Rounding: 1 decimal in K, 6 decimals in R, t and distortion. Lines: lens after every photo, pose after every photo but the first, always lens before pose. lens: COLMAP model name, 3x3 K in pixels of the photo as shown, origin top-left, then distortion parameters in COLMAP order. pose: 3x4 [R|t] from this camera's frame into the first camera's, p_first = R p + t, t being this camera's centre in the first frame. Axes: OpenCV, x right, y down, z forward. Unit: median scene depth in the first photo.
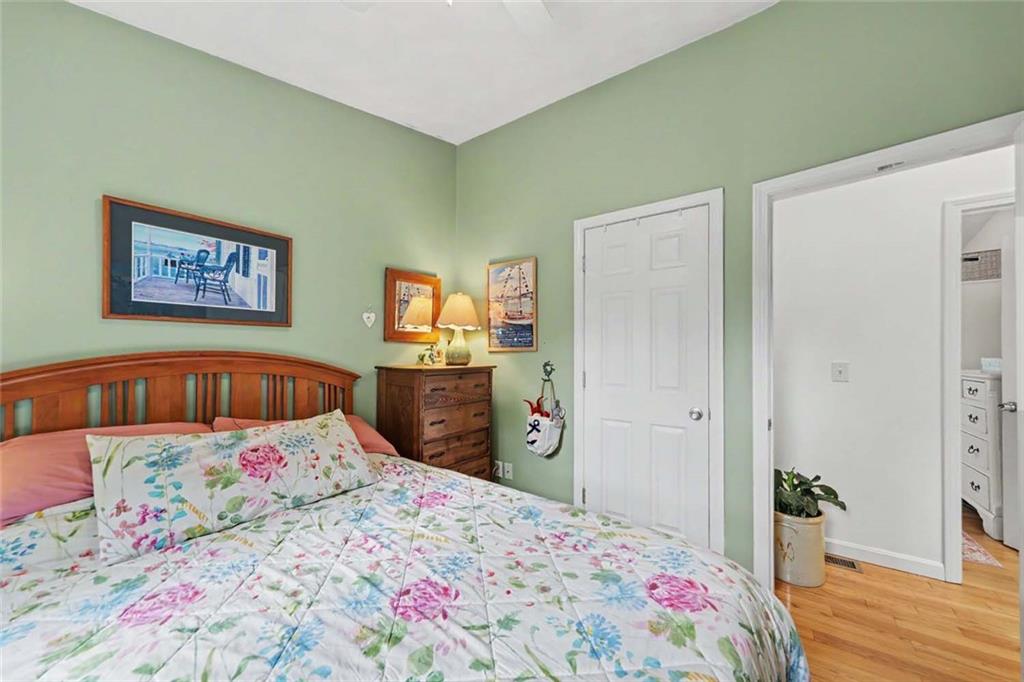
lens RADIAL K [[375.6, 0, 506.6], [0, 375.6, 351.0], [0, 0, 1]] dist [0.005174, -0.000168]
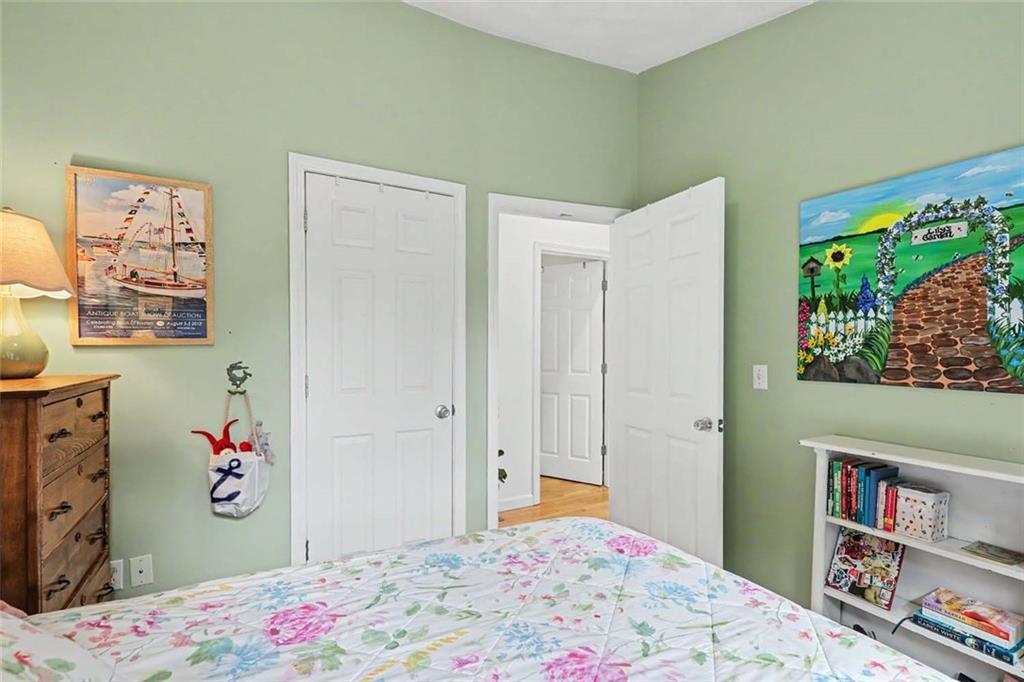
lens RADIAL K [[470.2, 0, 520.2], [0, 470.2, 352.3], [0, 0, 1]] dist [0.000208, 0.000152]
pose [[0.416295, -0.013456, 0.909130, -0.543366], [-0.008925, 0.999782, 0.018884, -0.009590], [-0.909186, -0.015975, 0.416084, 0.347701]]
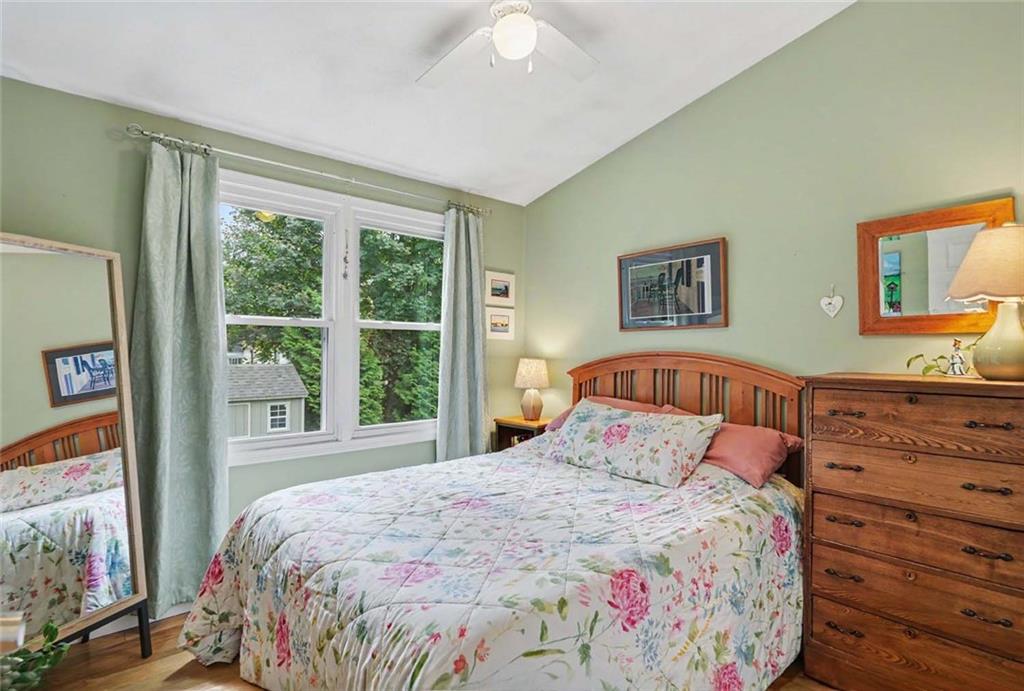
lens RADIAL K [[522.8, 0, 512.0], [0, 522.8, 345.5], [0, 0, 1]] dist [-0.003471, -0.001301]
pose [[-0.239144, -0.015570, -0.970859, 0.925591], [0.004184, 0.999846, -0.017065, 0.006205], [0.970975, -0.008143, -0.239042, 0.815875]]
